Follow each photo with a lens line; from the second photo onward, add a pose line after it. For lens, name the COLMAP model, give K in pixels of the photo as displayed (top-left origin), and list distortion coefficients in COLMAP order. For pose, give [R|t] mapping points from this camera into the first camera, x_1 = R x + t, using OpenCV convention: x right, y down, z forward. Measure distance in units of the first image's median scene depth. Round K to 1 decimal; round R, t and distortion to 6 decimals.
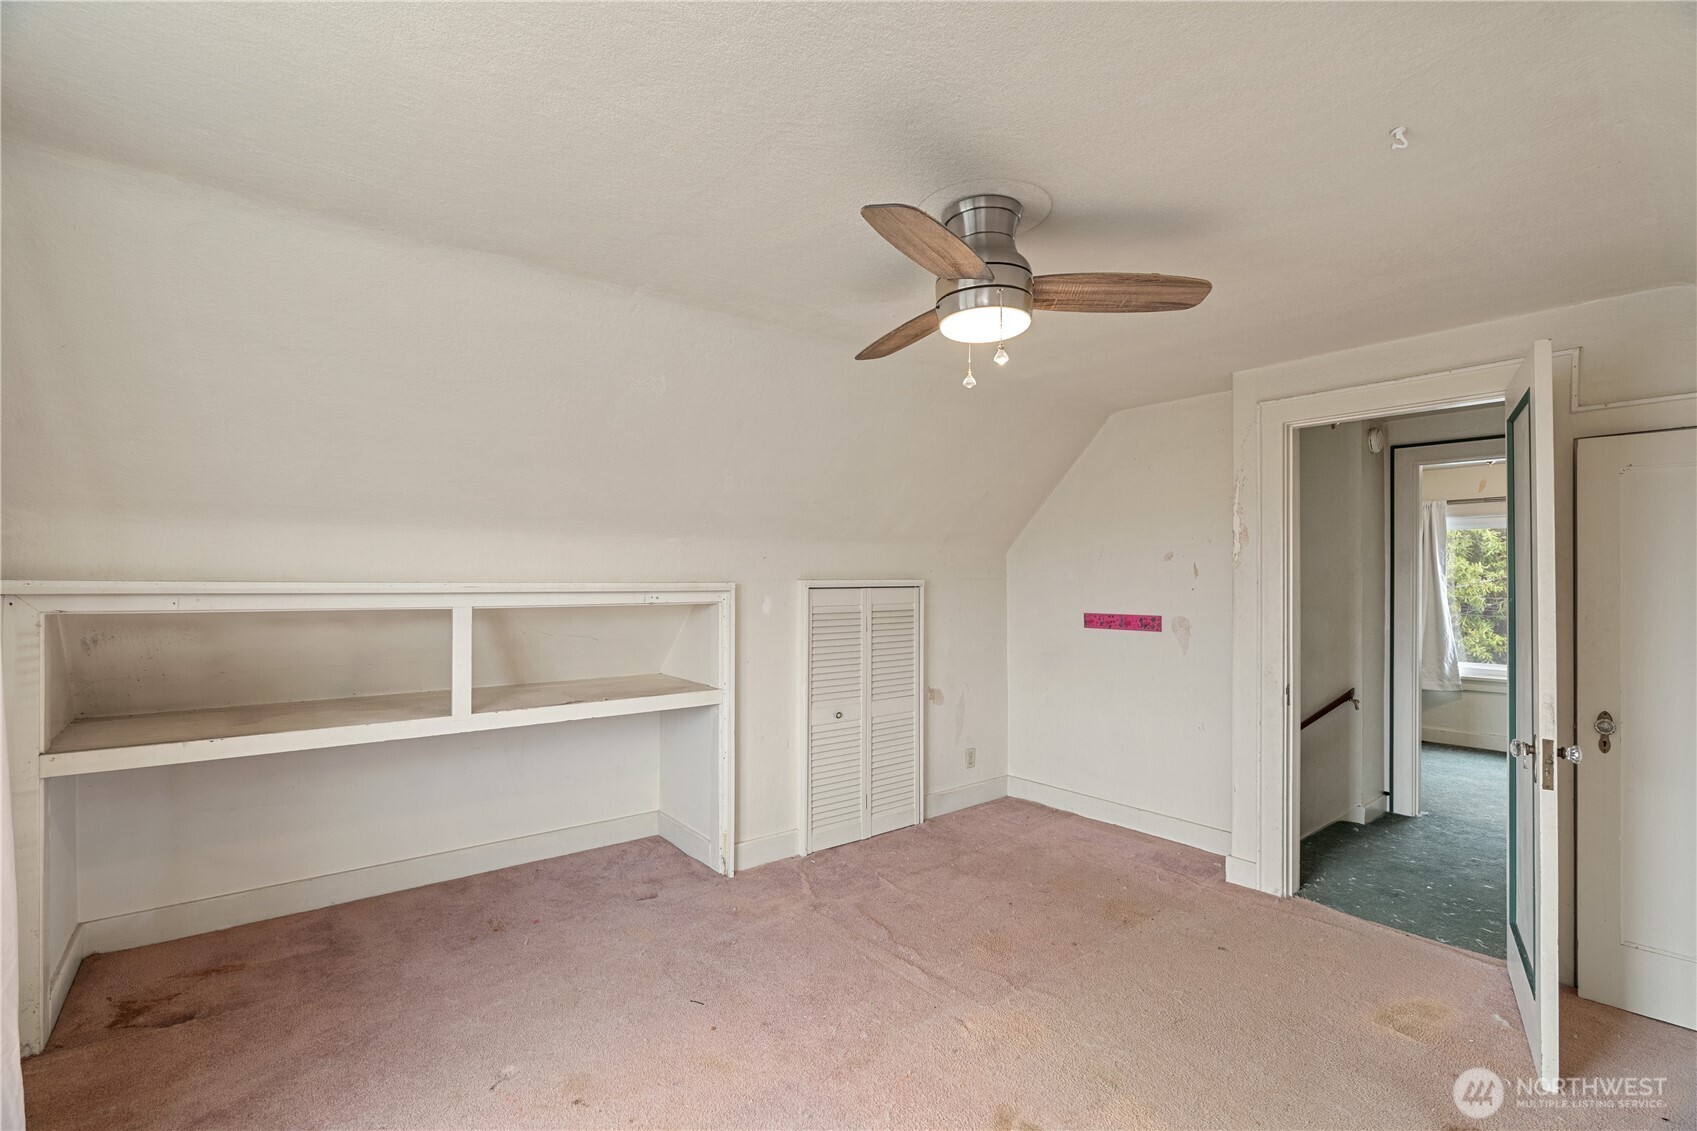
lens RADIAL K [[764.5, 0, 844.6], [0, 764.5, 570.7], [0, 0, 1]] dist [-0.001826, 0.000038]
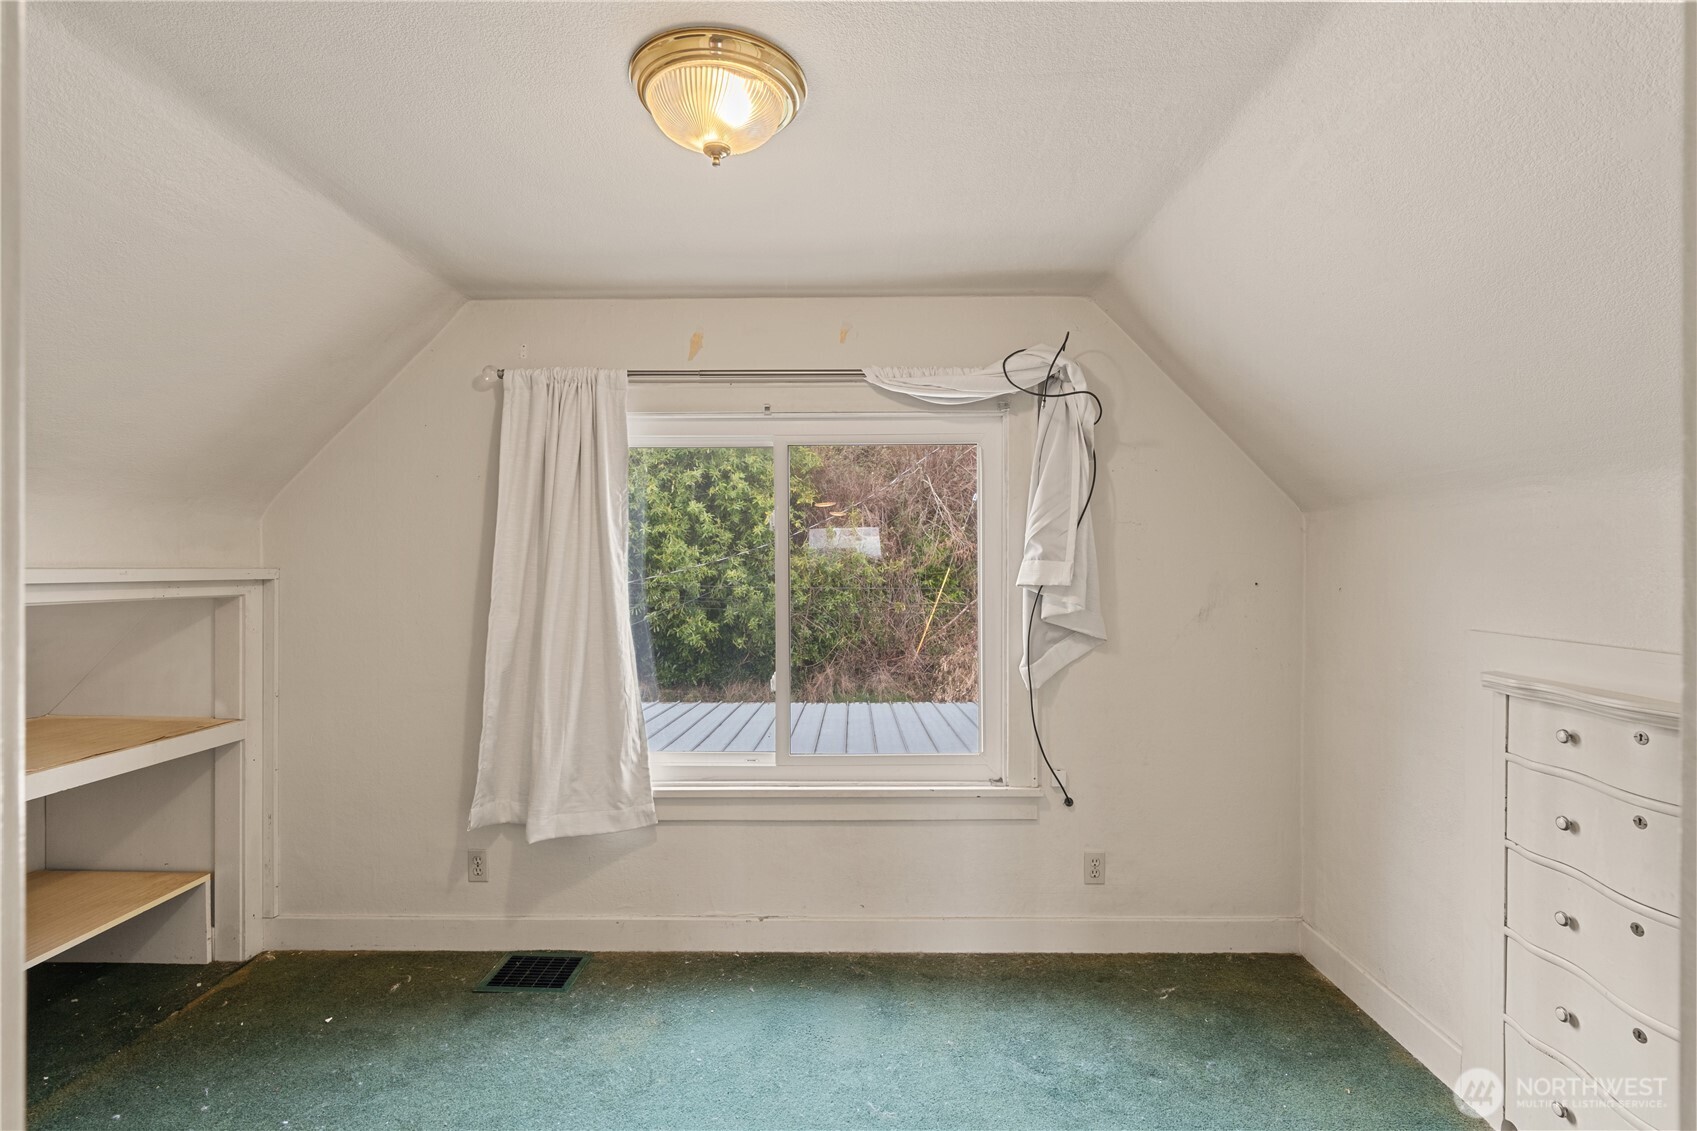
lens RADIAL K [[798.4, 0, 848.5], [0, 798.4, 565.5], [0, 0, 1]] dist [0.001069, 0.000142]
pose [[0.636331, -0.003021, 0.771410, 0.223754], [-0.007294, 0.999924, 0.009932, 0.003269], [-0.771381, -0.011946, 0.636261, 0.266274]]
